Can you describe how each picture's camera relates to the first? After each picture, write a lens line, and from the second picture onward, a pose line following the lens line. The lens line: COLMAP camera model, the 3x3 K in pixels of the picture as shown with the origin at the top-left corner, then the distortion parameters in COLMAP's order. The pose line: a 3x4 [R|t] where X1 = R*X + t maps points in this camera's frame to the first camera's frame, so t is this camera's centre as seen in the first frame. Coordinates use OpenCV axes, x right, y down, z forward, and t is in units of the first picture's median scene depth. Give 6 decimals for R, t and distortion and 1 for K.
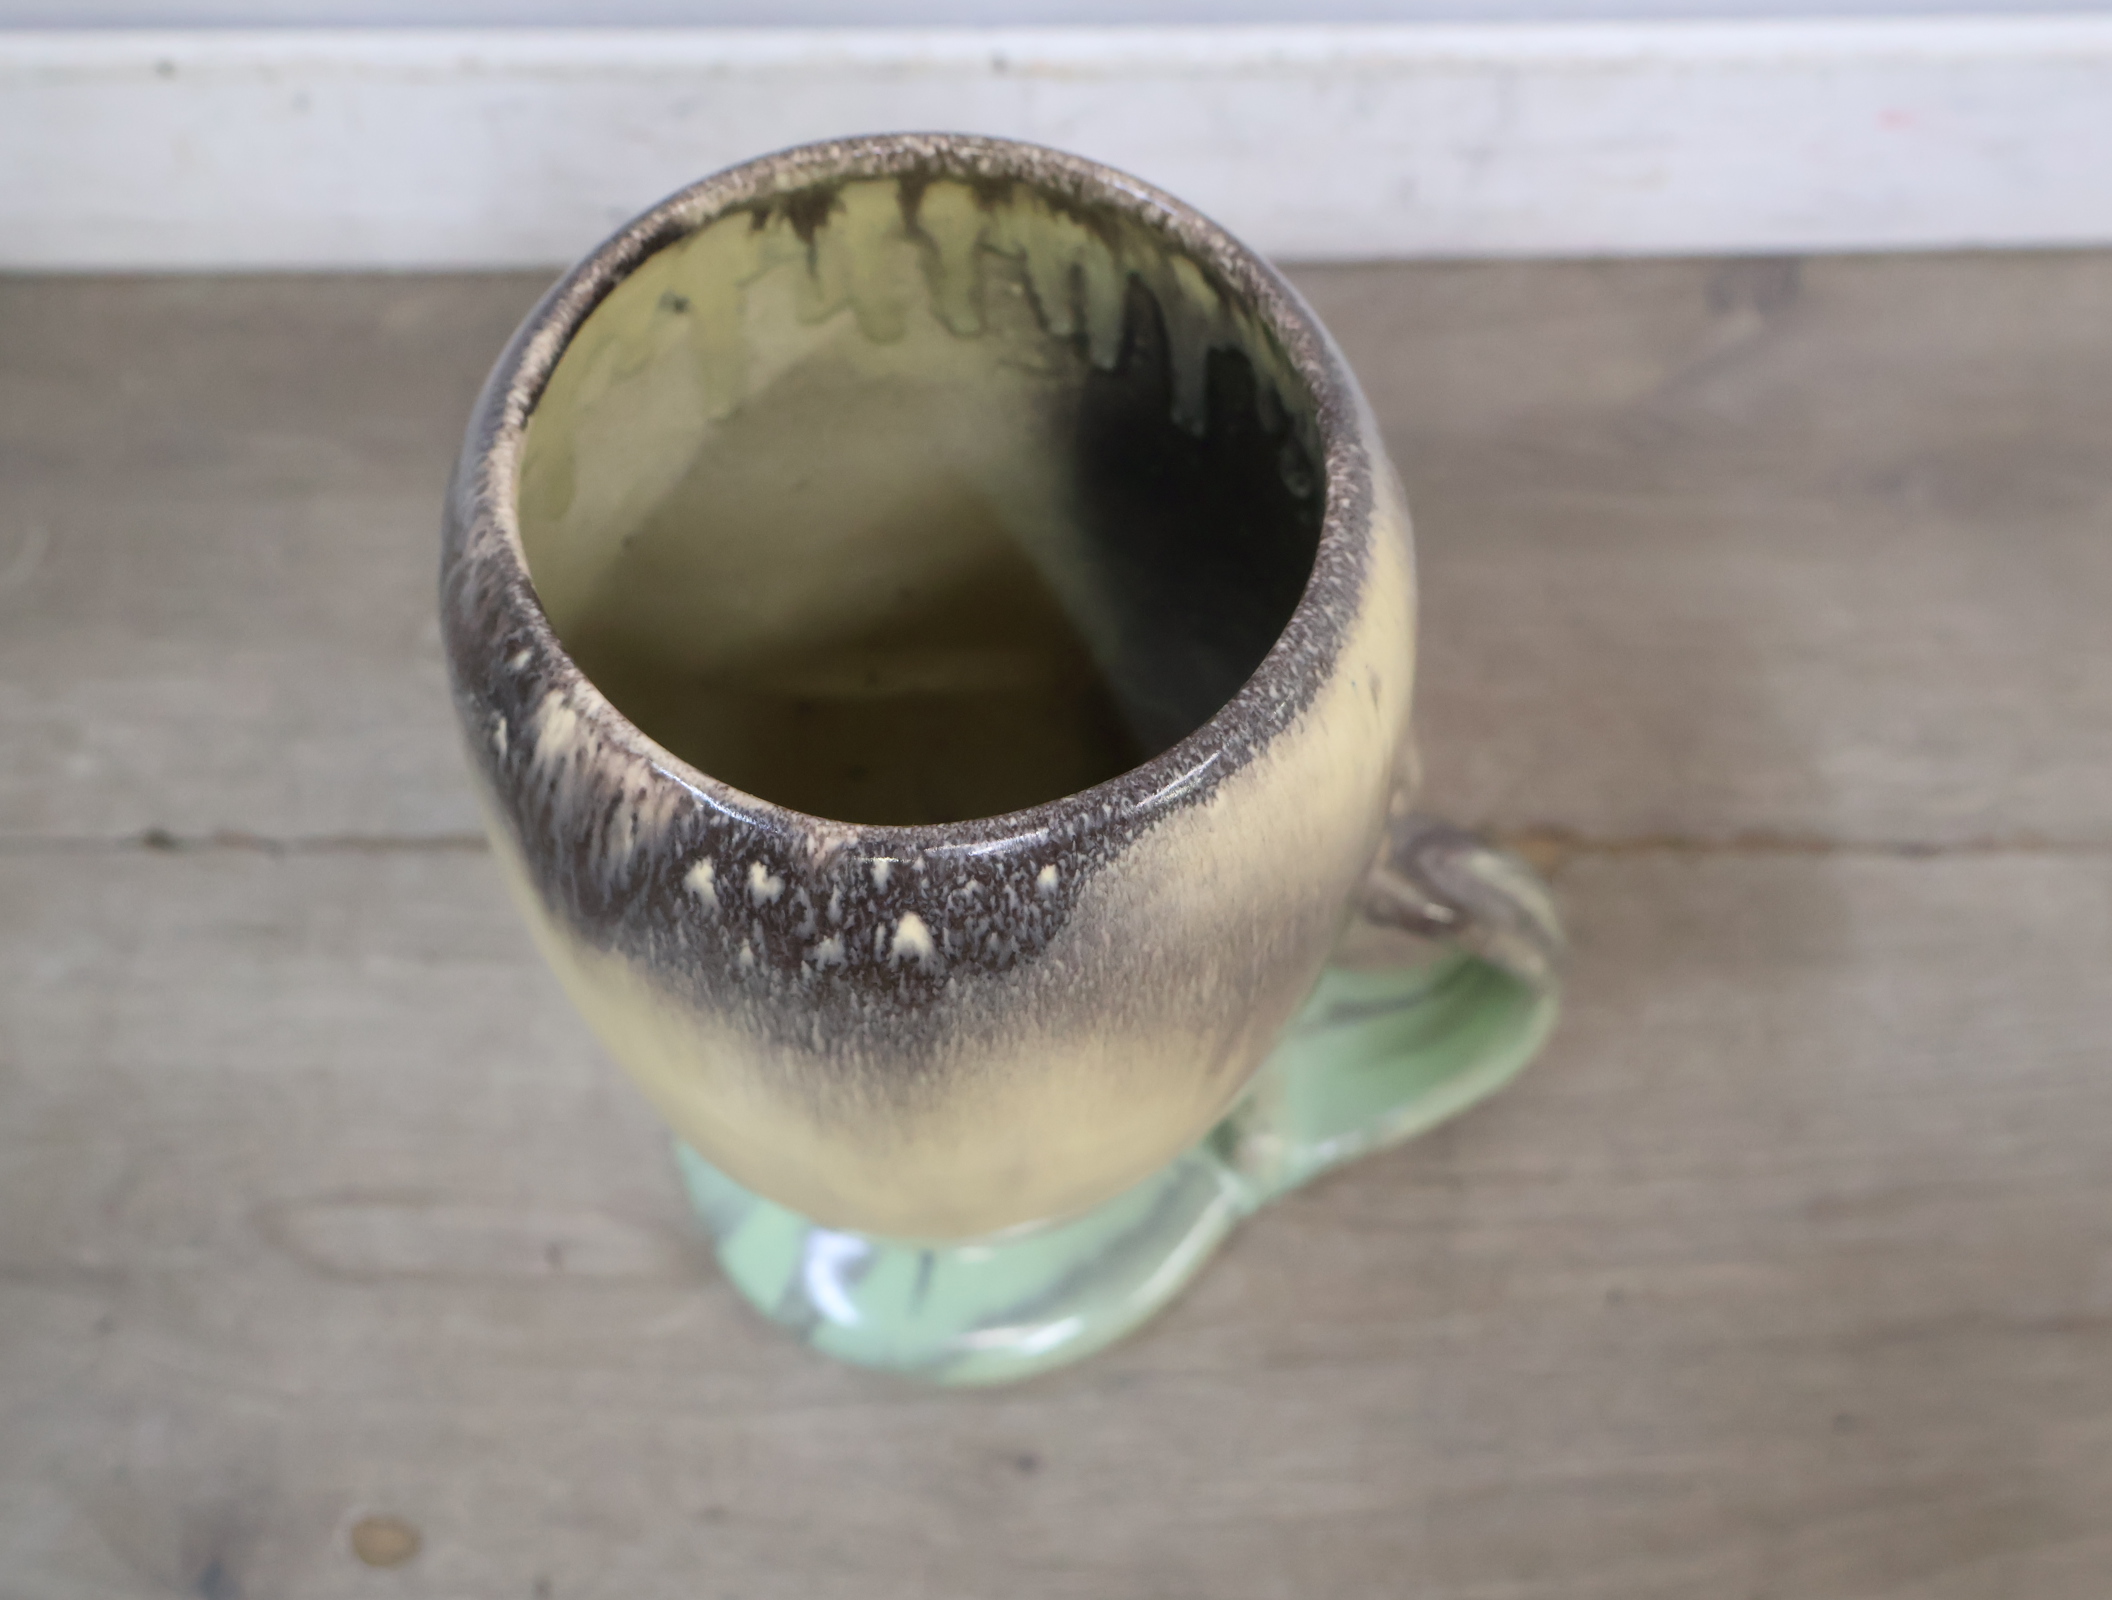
lens RADIAL K [[2279.9, 0, 1049.5], [0, 2279.9, 808.0], [0, 0, 1]] dist [0.016705, 0.000000]
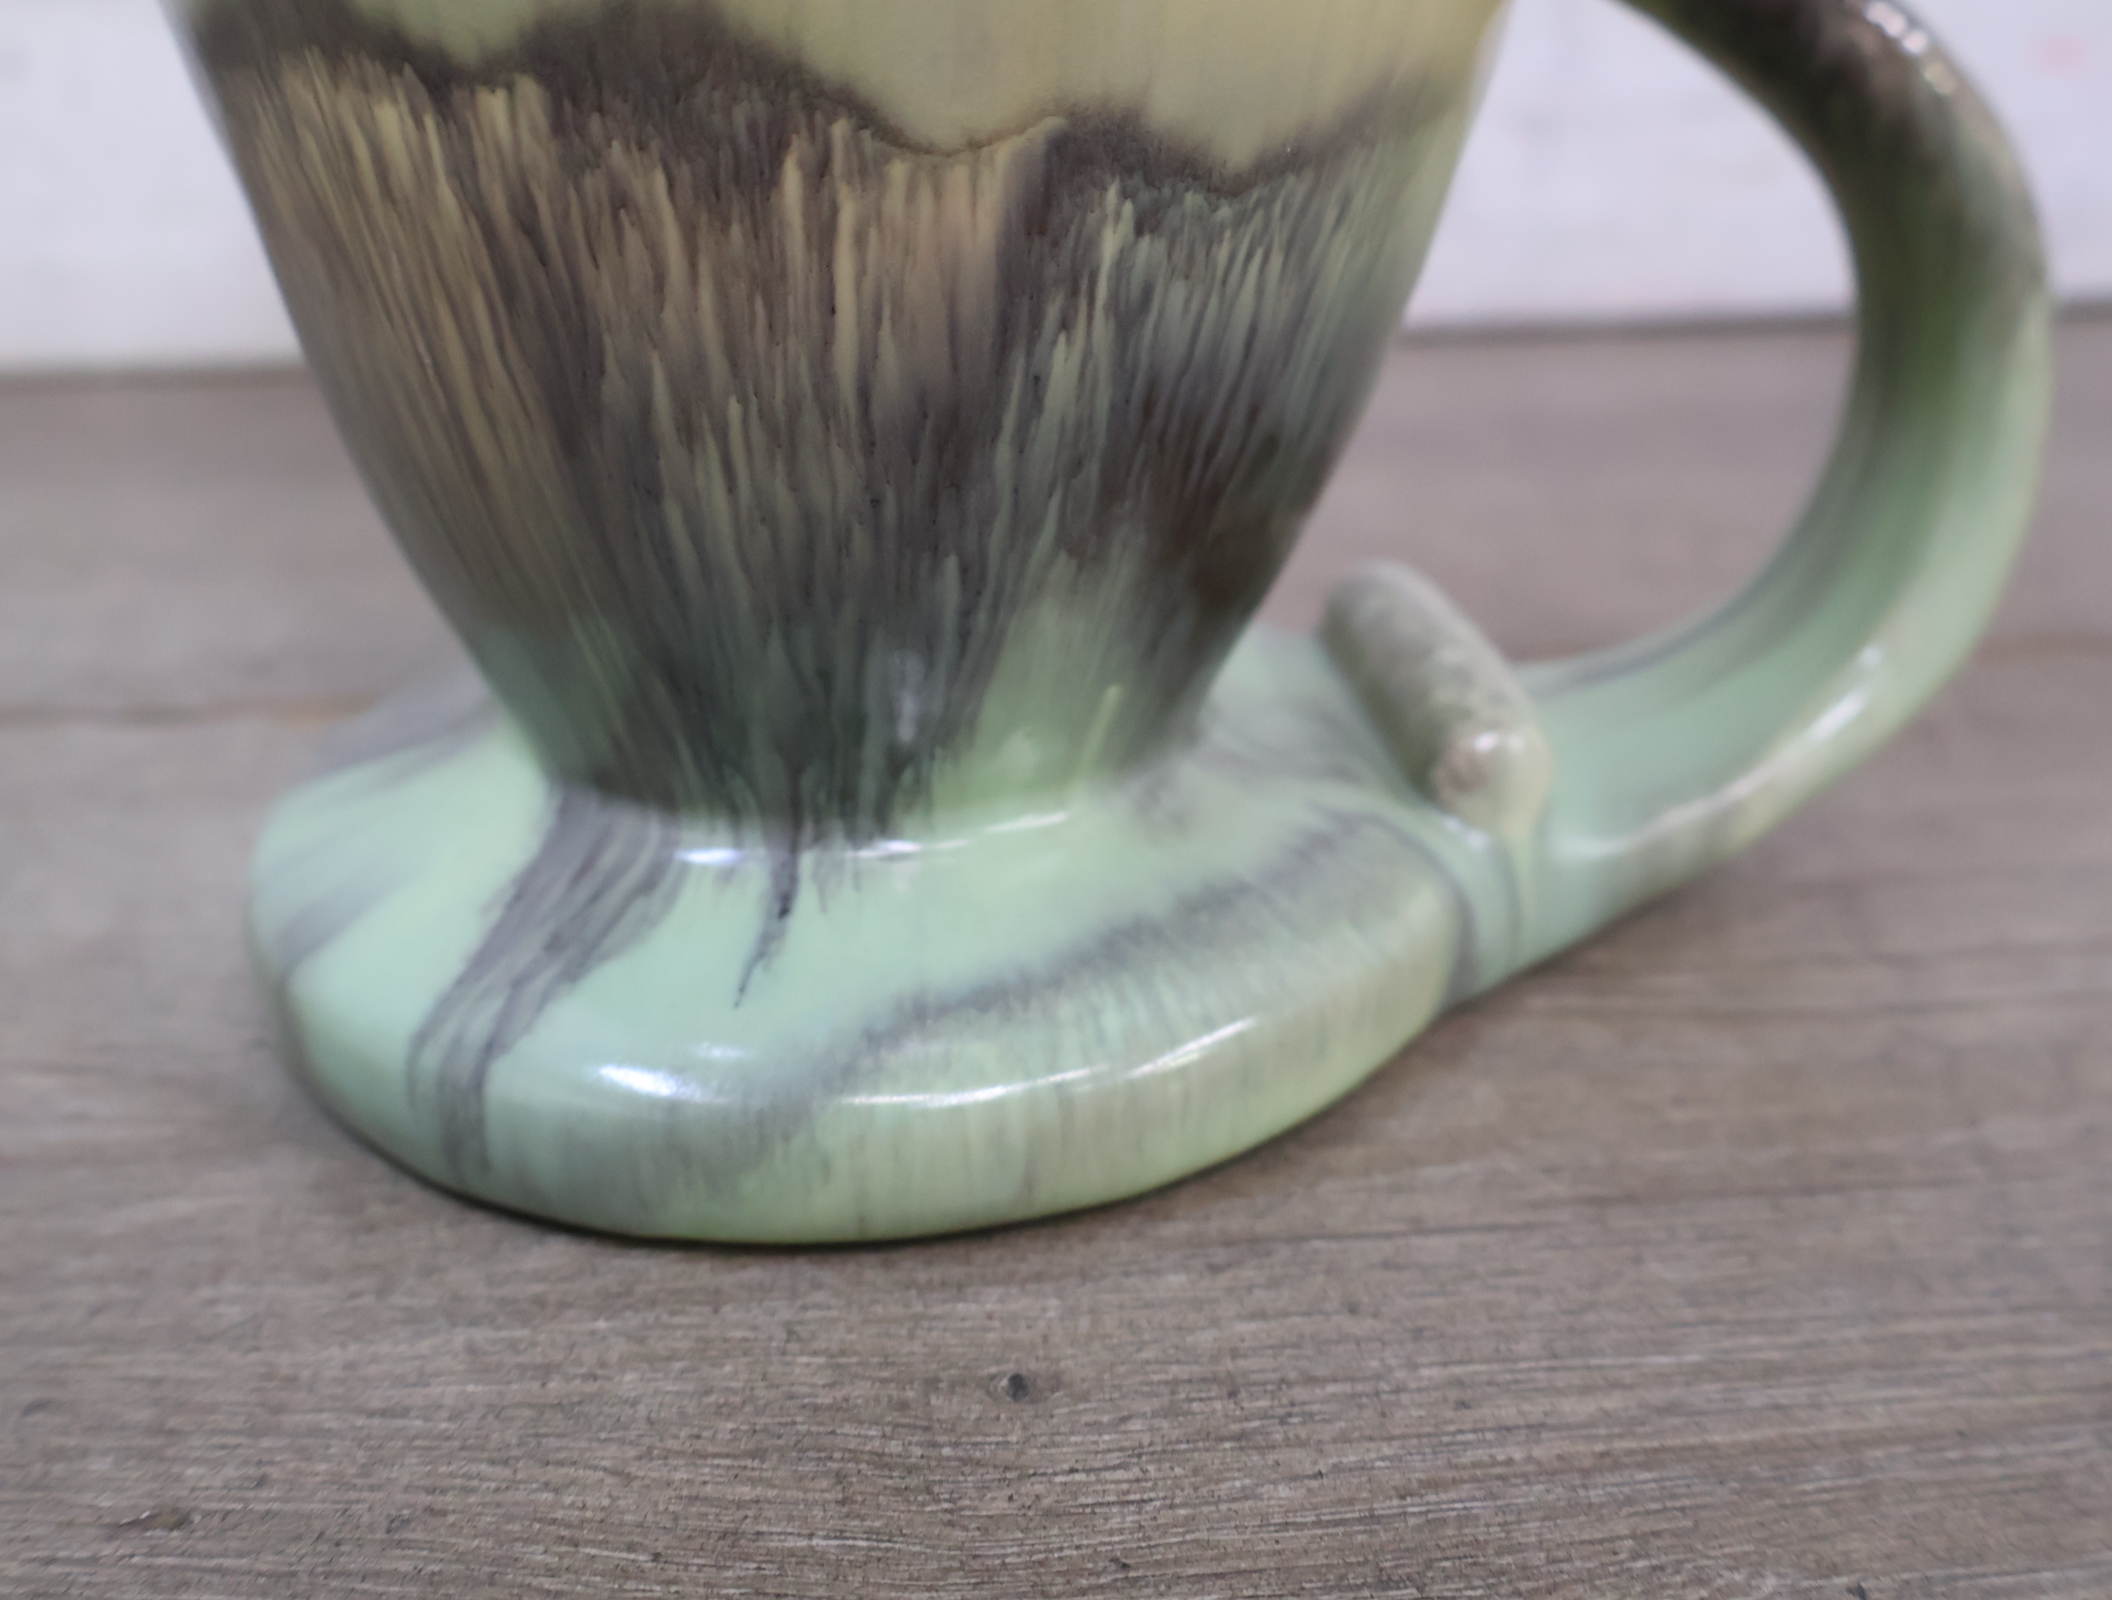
lens RADIAL K [[2279.9, 0, 1051.4], [0, 2279.9, 788.9], [0, 0, 1]] dist [0.016705, 0.000000]
pose [[0.998819, -0.014152, 0.046469, -0.036383], [0.039625, 0.790714, -0.610902, 0.750627], [-0.028098, 0.612022, 0.790341, 1.082474]]
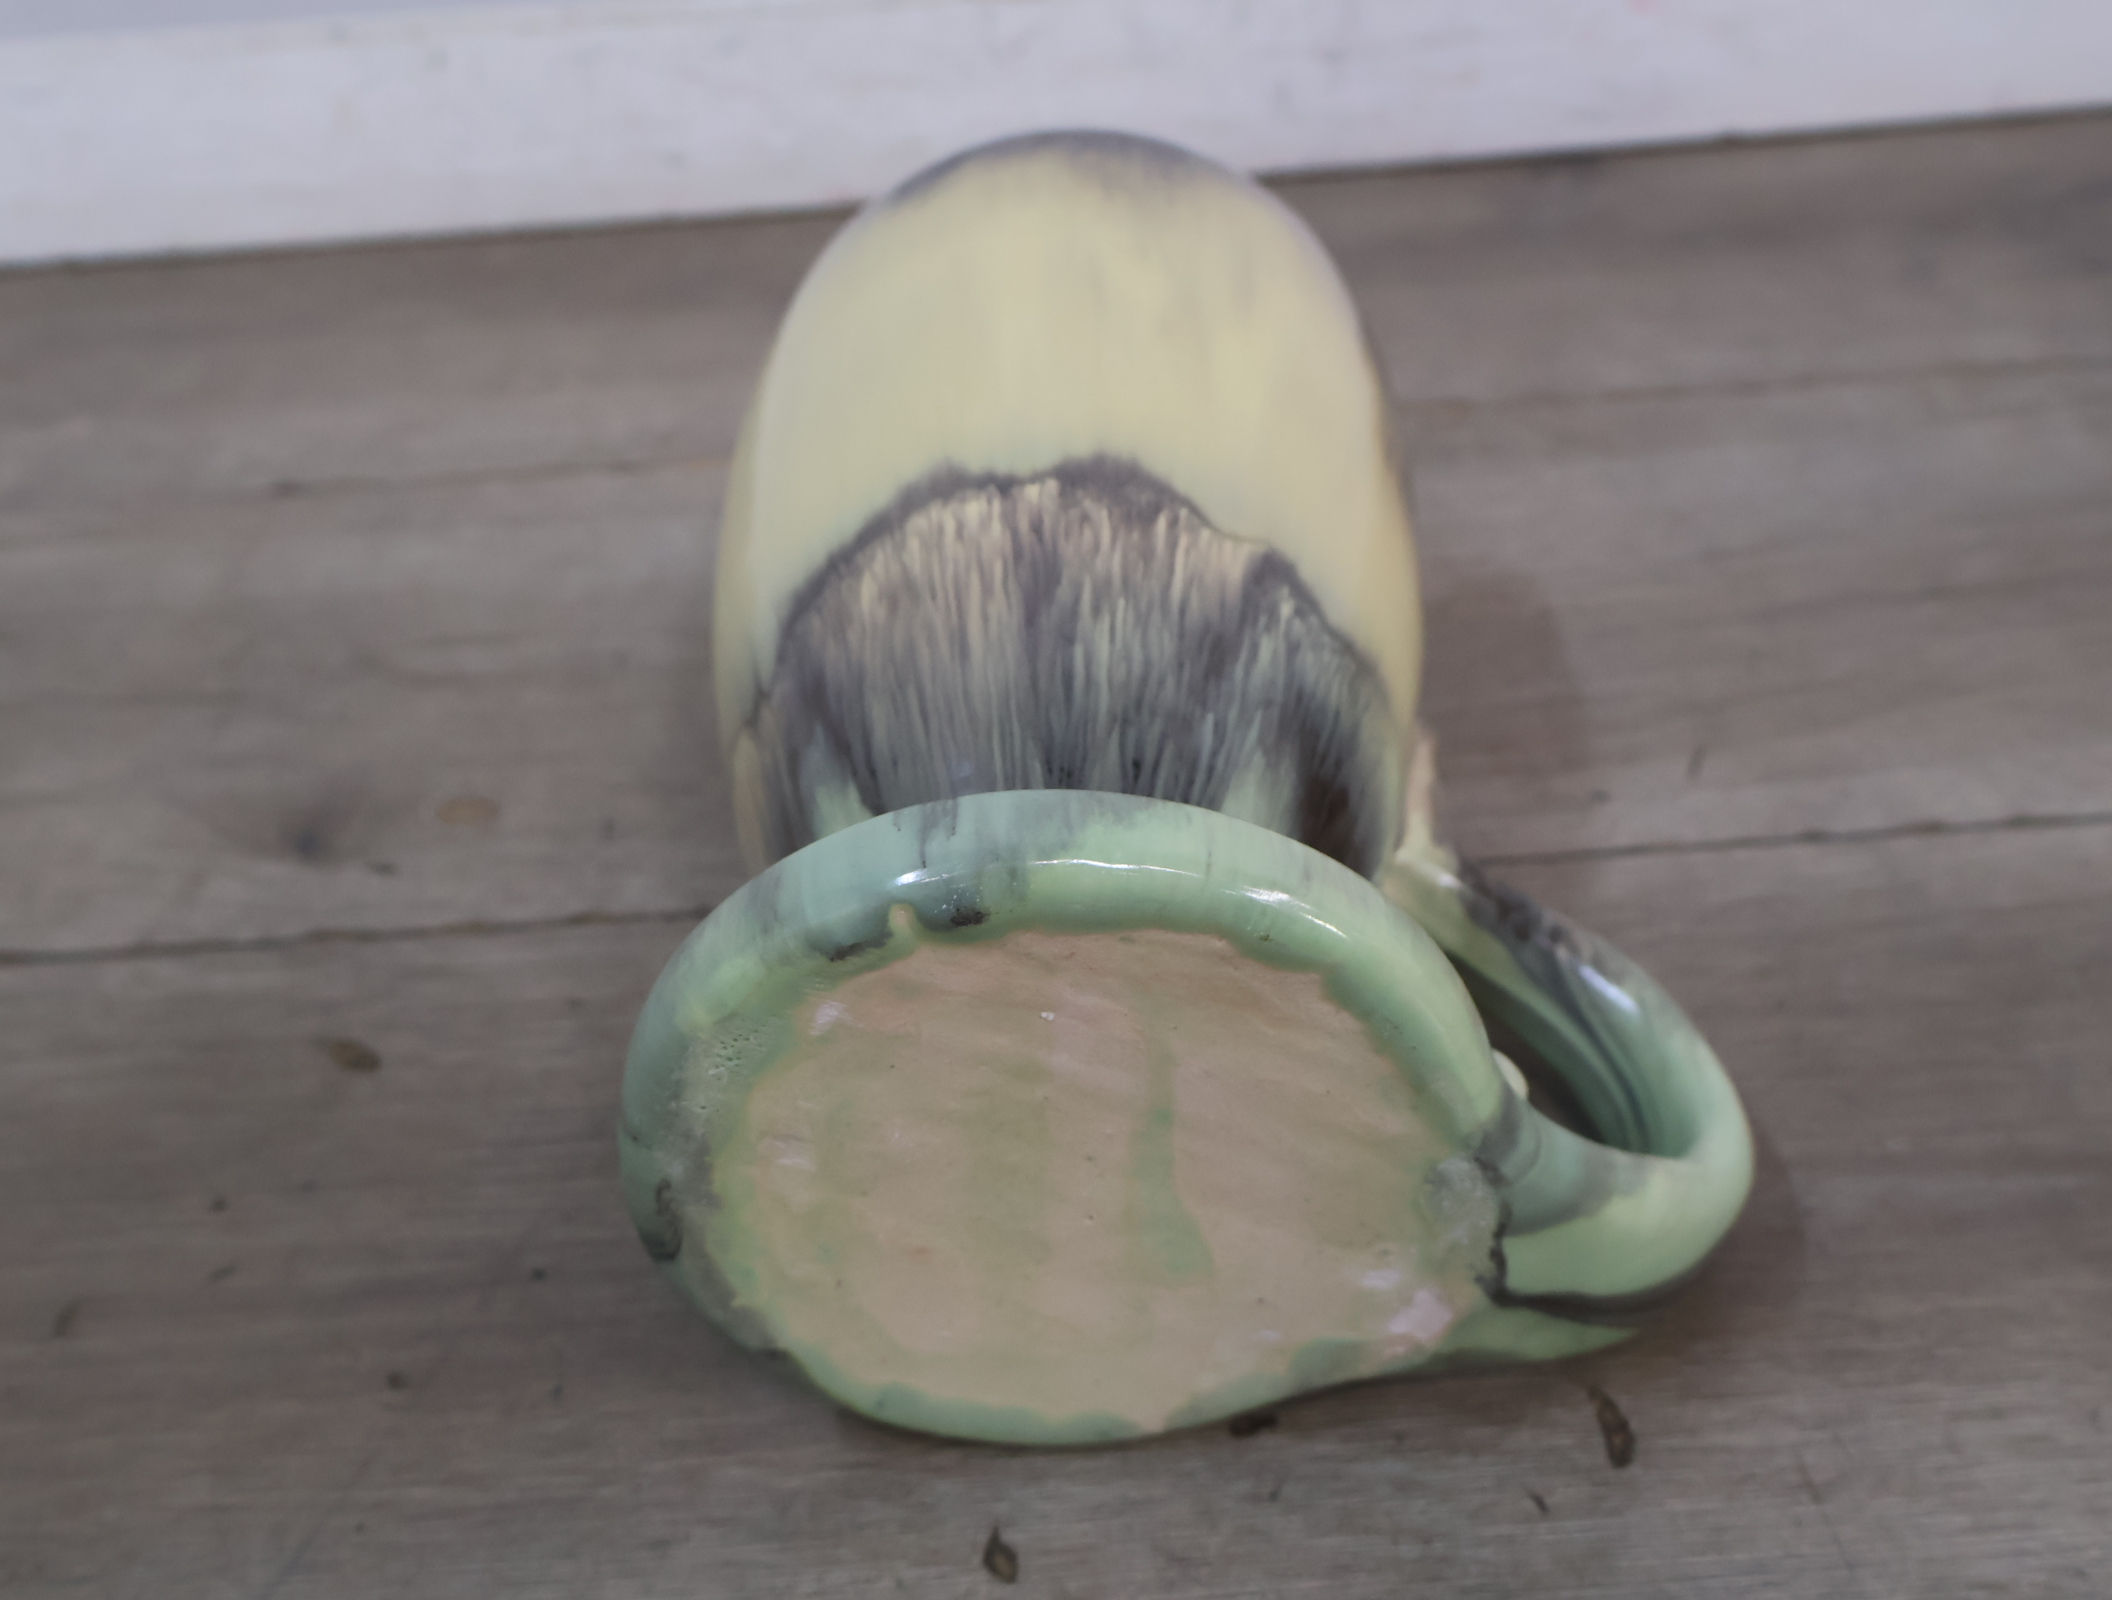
lens RADIAL K [[2279.9, 0, 1050.4], [0, 2279.9, 799.1], [0, 0, 1]] dist [0.016705, 0.000000]
pose [[0.955566, 0.234911, 0.178074, -0.326590], [0.259147, -0.381557, -0.887275, 1.353807], [-0.140485, 0.893997, -0.425479, 2.141148]]
